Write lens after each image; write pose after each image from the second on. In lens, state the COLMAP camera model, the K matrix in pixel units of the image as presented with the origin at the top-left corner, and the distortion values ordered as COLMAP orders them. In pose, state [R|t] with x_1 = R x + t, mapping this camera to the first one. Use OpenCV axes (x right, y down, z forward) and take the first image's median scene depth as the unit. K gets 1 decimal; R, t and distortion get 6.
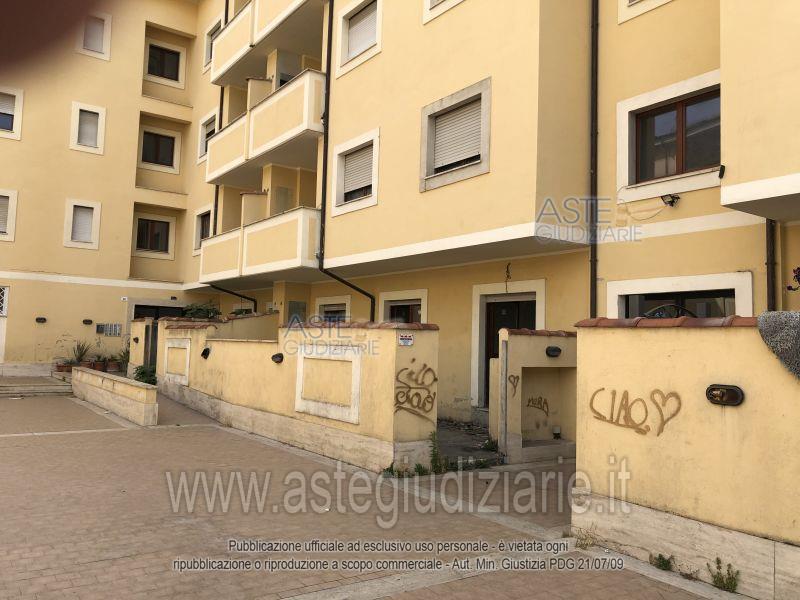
lens RADIAL K [[662.8, 0, 407.3], [0, 662.8, 297.3], [0, 0, 1]] dist [0.039181, -0.076964]
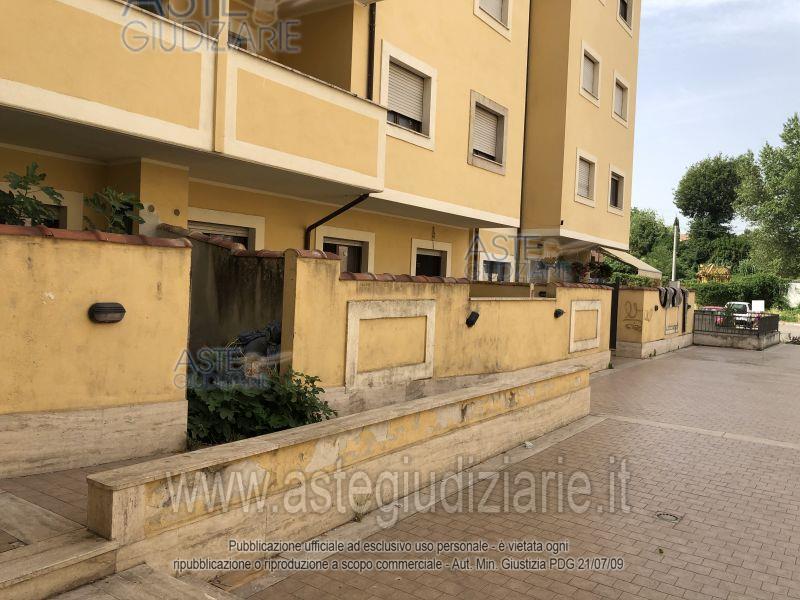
lens RADIAL K [[662.8, 0, 407.3], [0, 662.8, 297.3], [0, 0, 1]] dist [0.039181, -0.076964]
pose [[-0.354277, -0.068885, 0.932600, -1.062922], [-0.118566, 0.992544, 0.028271, 0.057057], [-0.927594, -0.100559, -0.359803, 1.507125]]
